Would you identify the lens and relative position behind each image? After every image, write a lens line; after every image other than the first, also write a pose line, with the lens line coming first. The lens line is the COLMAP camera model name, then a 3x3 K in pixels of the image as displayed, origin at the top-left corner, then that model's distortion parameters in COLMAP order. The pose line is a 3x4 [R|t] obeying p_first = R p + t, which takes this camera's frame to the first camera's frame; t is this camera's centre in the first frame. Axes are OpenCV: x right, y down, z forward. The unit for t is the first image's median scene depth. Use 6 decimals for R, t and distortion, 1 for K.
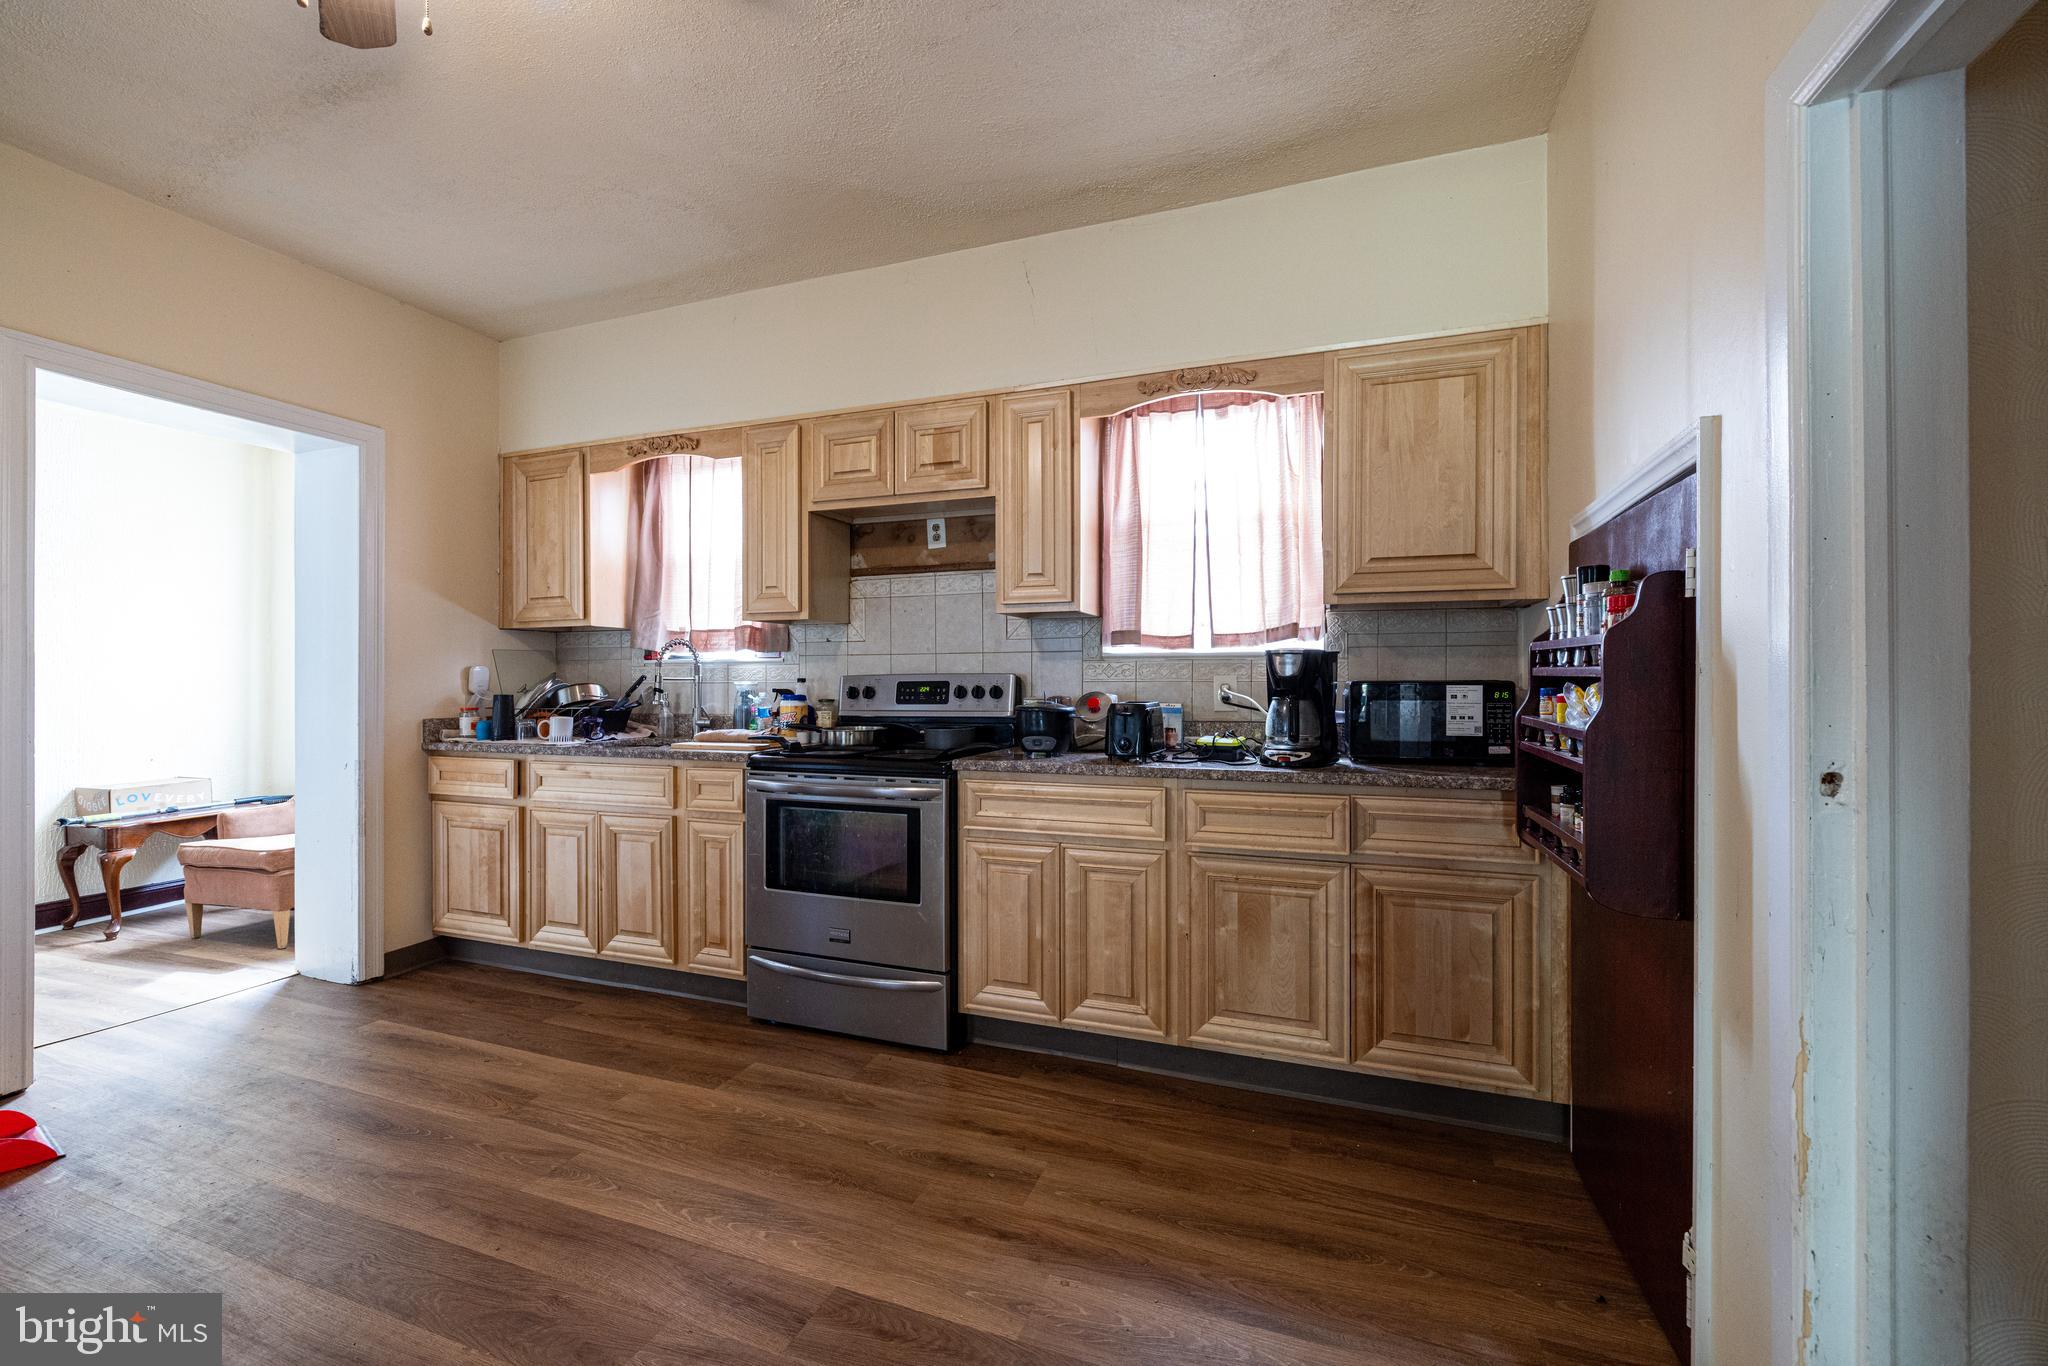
lens RADIAL K [[857.2, 0, 1028.0], [0, 857.2, 680.0], [0, 0, 1]] dist [0.000645, -0.000235]
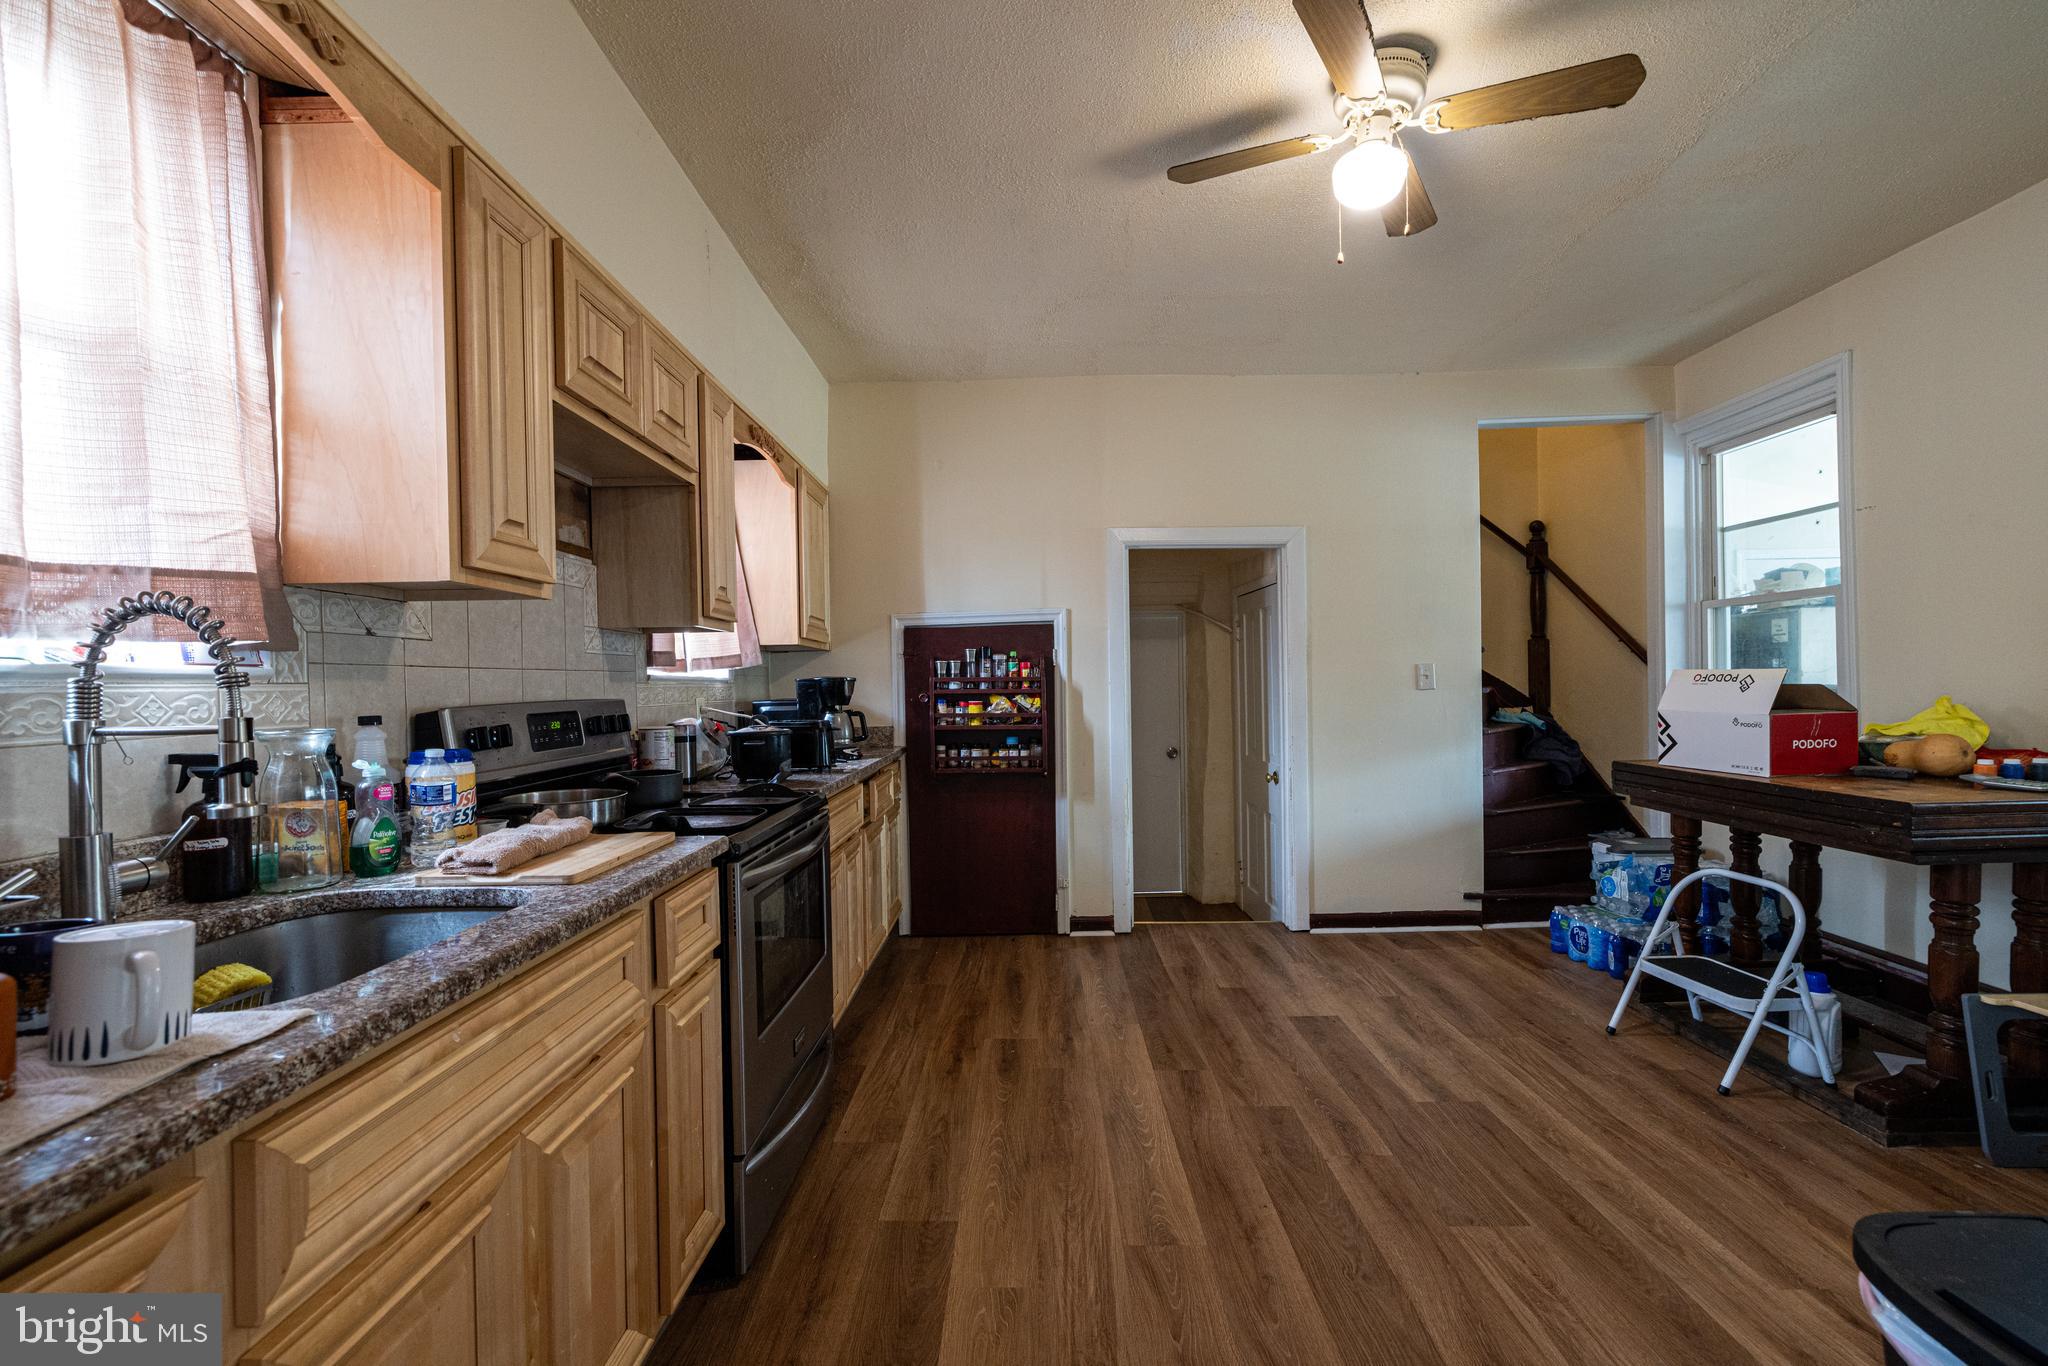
lens RADIAL K [[857.2, 0, 1022.3], [0, 857.2, 688.3], [0, 0, 1]] dist [0.000645, -0.000235]
pose [[-0.337928, 0.003195, 0.941166, -0.919118], [0.019575, 0.999802, 0.003634, -0.013376], [-0.940968, 0.019651, -0.337924, 0.972737]]
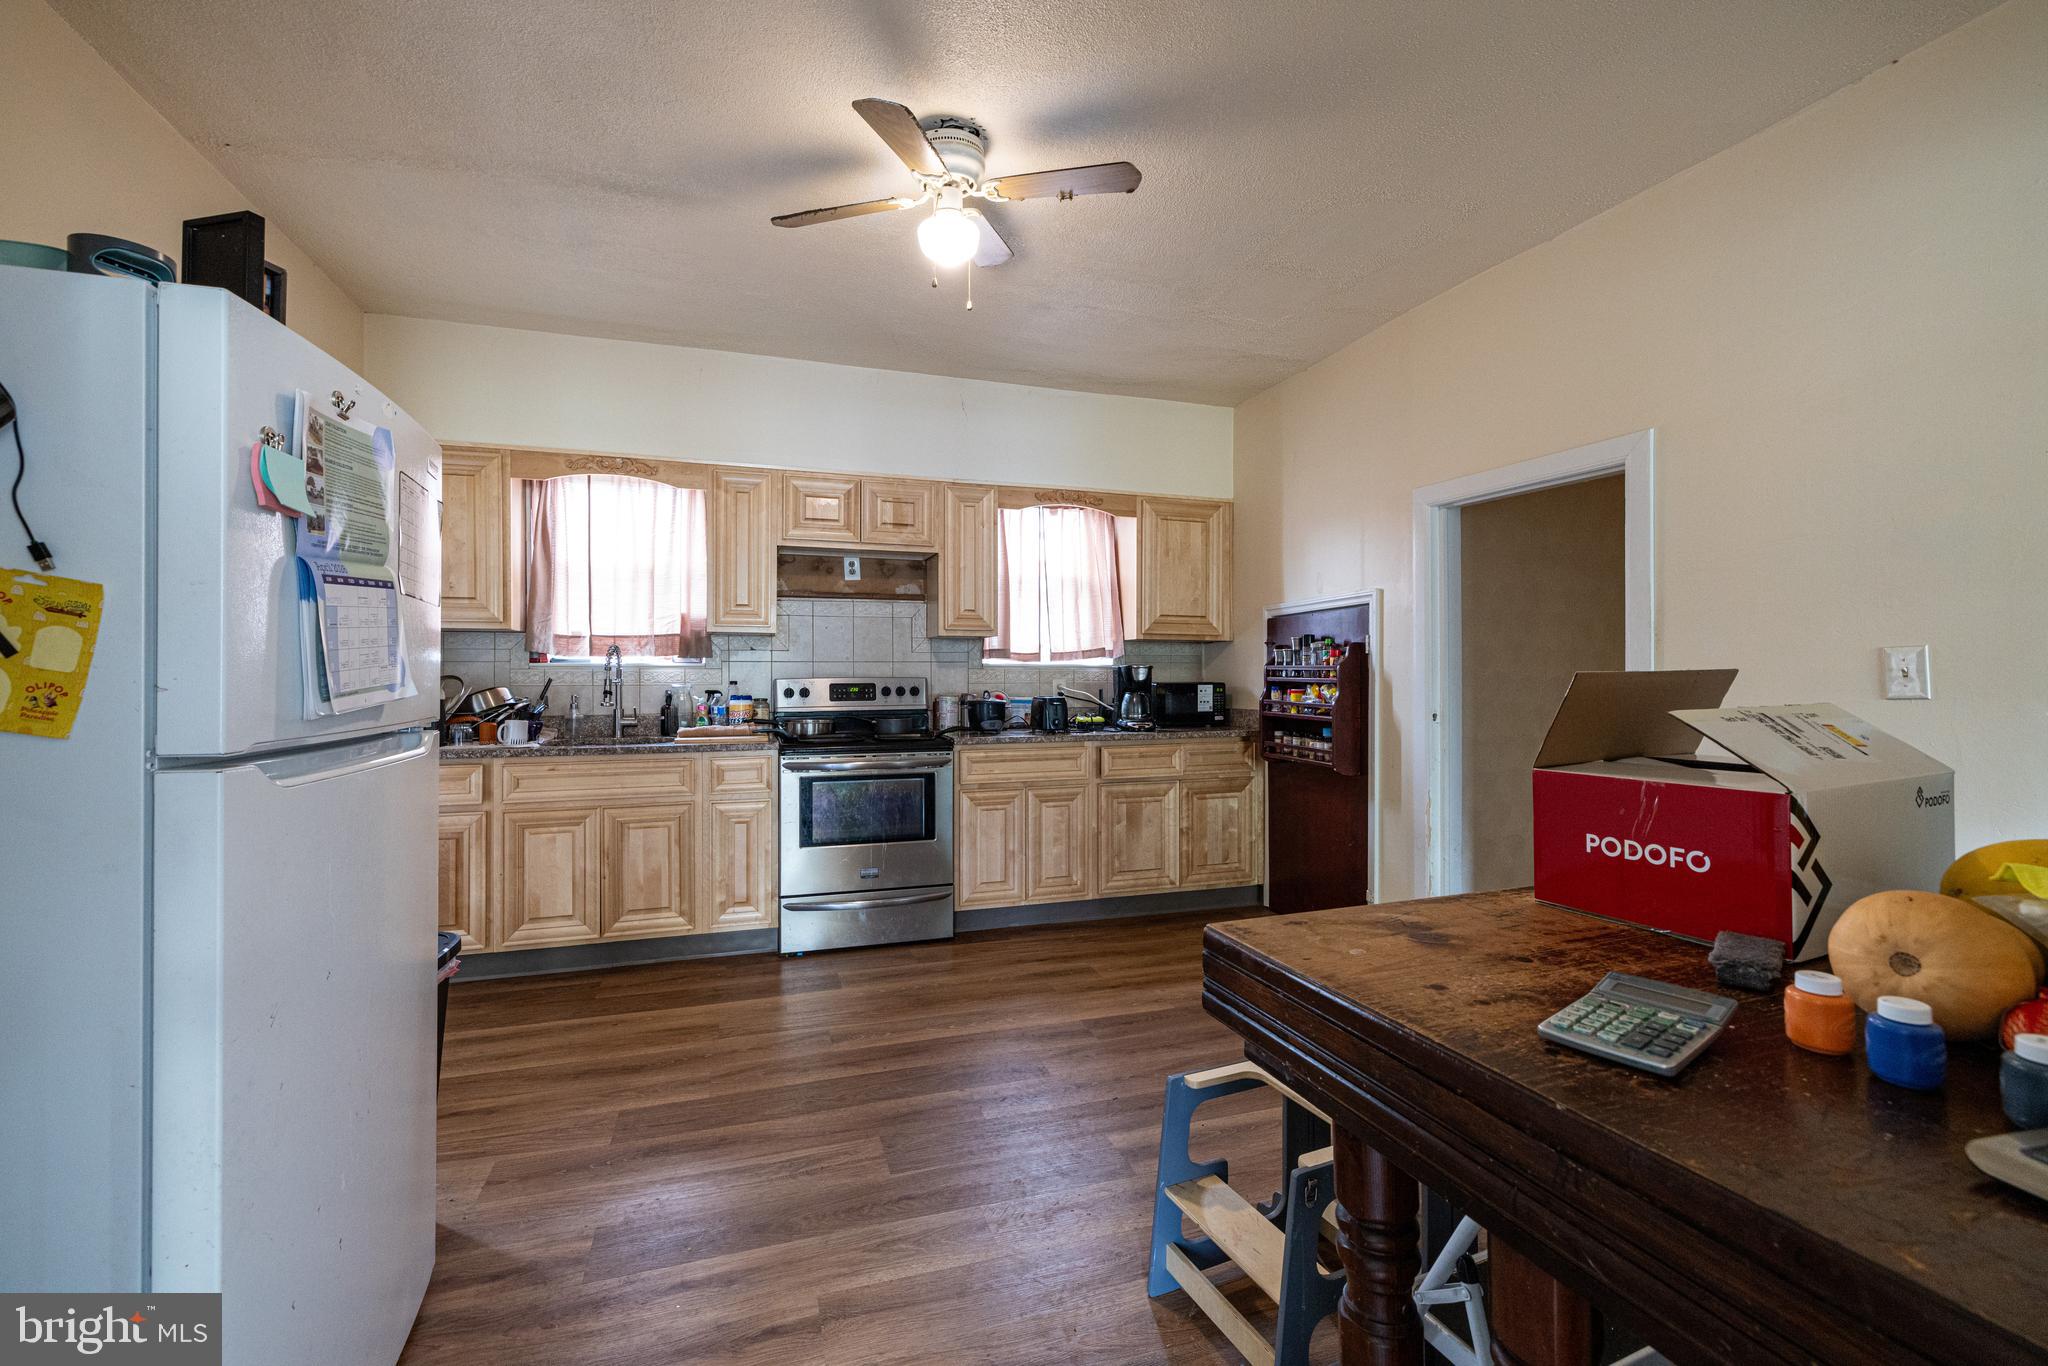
lens RADIAL K [[857.2, 0, 1021.2], [0, 857.2, 668.2], [0, 0, 1]] dist [0.000645, -0.000235]
pose [[0.776868, 0.005120, 0.629643, -0.811805], [-0.001345, 0.999978, -0.006473, -0.014472], [-0.629662, 0.004182, 0.776858, -0.184658]]
